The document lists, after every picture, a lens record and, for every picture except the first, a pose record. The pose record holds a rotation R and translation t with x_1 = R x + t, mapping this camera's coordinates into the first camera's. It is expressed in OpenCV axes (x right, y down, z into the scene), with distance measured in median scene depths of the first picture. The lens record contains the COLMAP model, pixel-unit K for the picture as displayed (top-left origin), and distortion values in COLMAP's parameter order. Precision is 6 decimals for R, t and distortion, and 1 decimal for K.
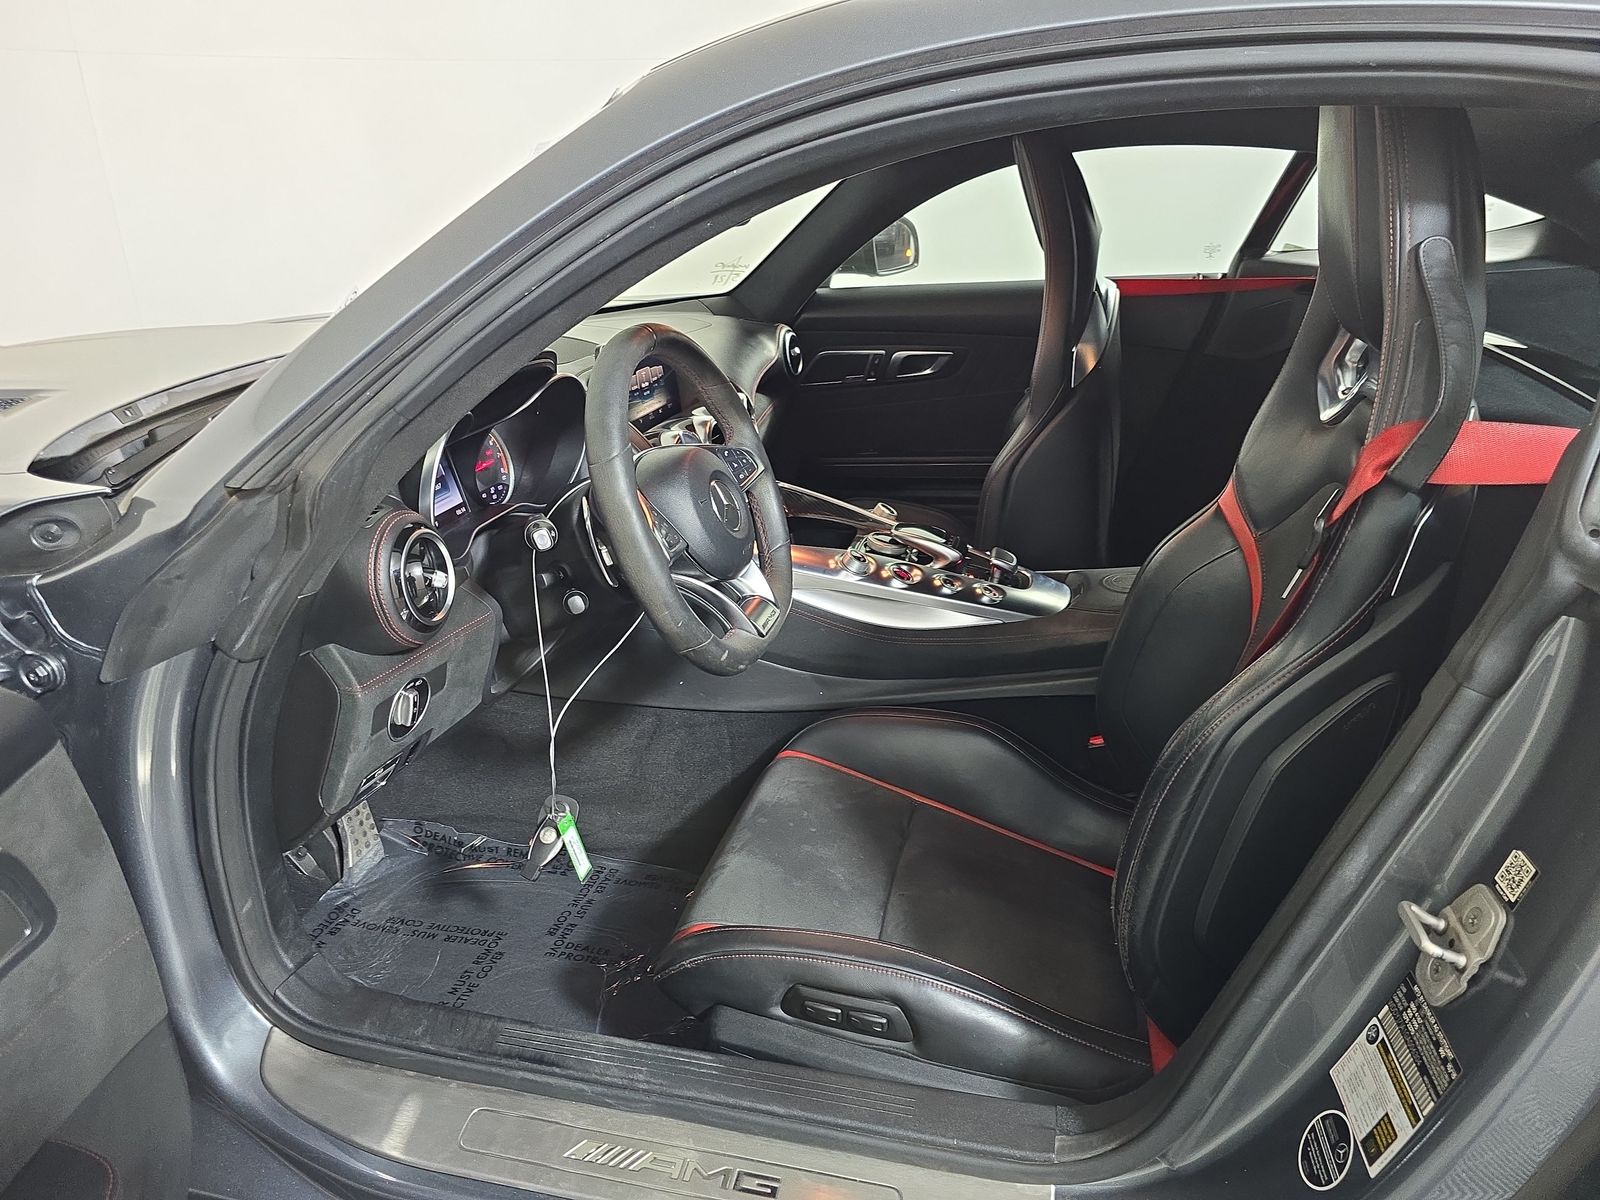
lens RADIAL K [[1051.1, 0, 793.3], [0, 1051.1, 602.9], [0, 0, 1]] dist [0.021215, -0.011441]
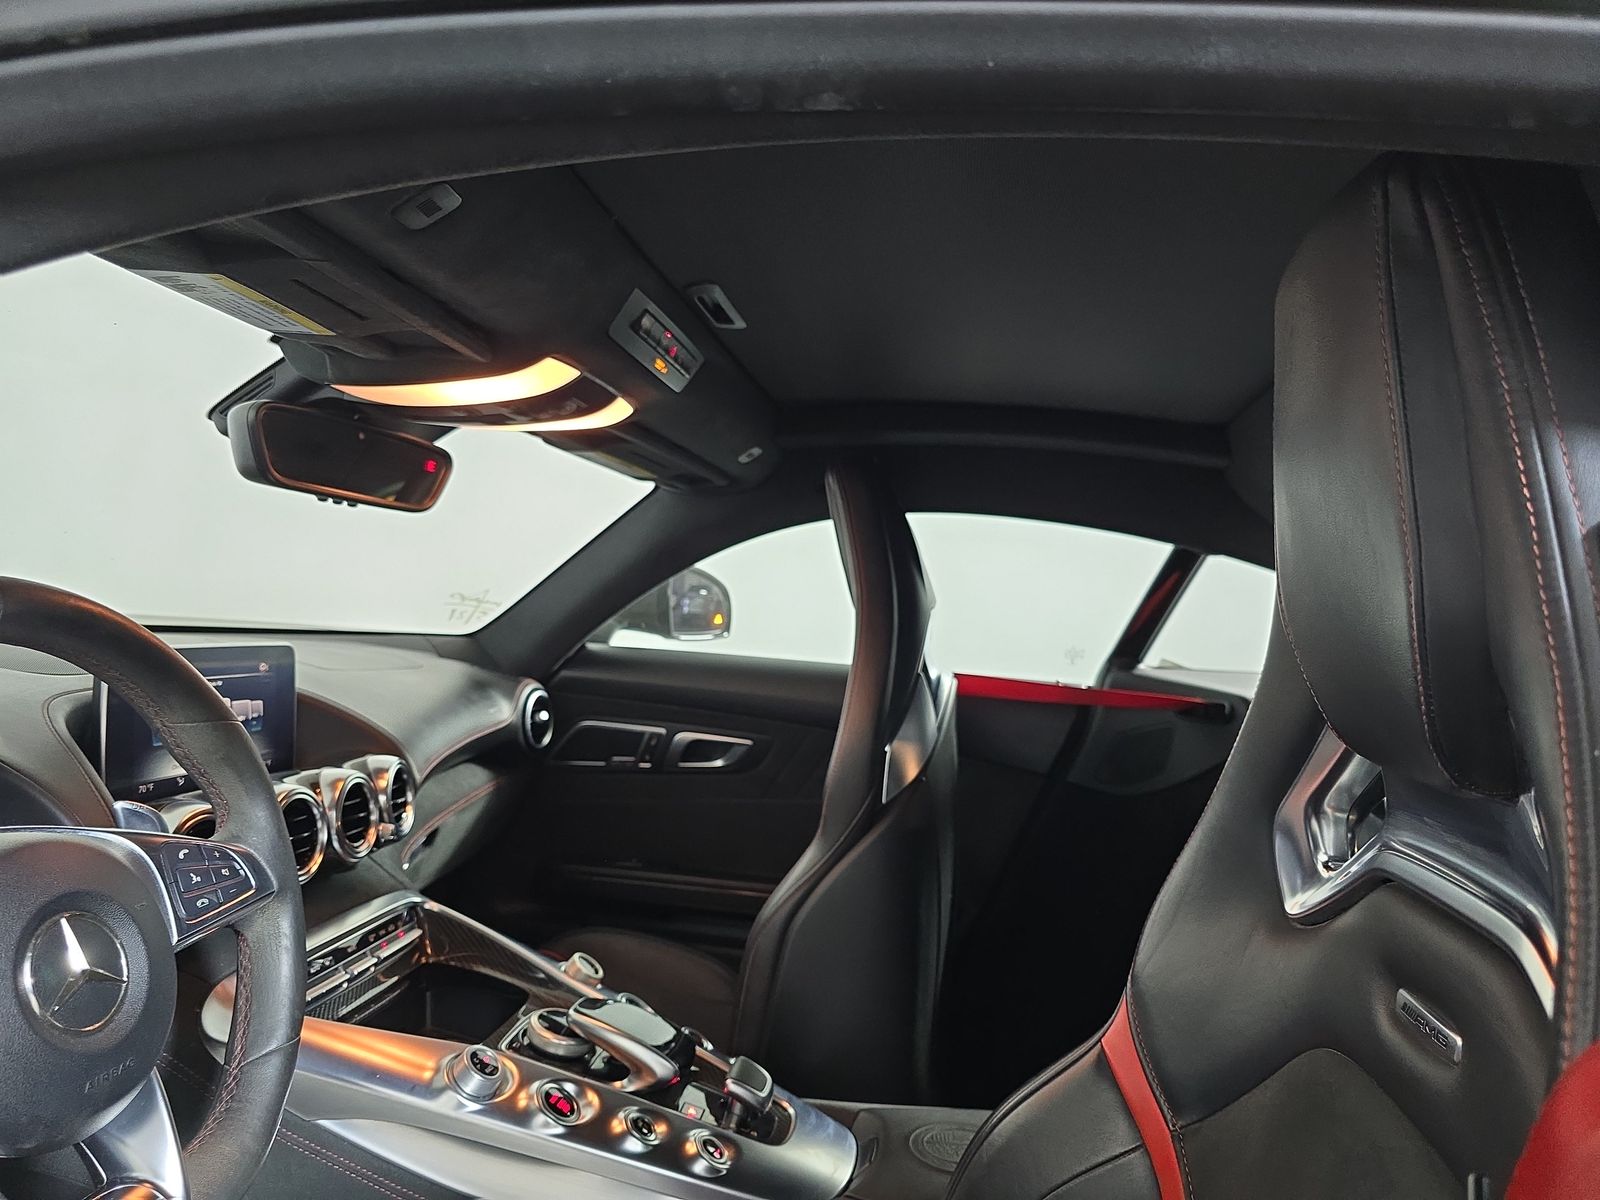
lens RADIAL K [[1051.1, 0, 798.5], [0, 1051.1, 594.6], [0, 0, 1]] dist [0.021215, -0.011441]
pose [[0.987136, 0.125884, 0.098568, 0.127347], [-0.080291, 0.923439, -0.375251, -0.070190], [-0.138260, 0.362509, 0.921668, 0.335021]]
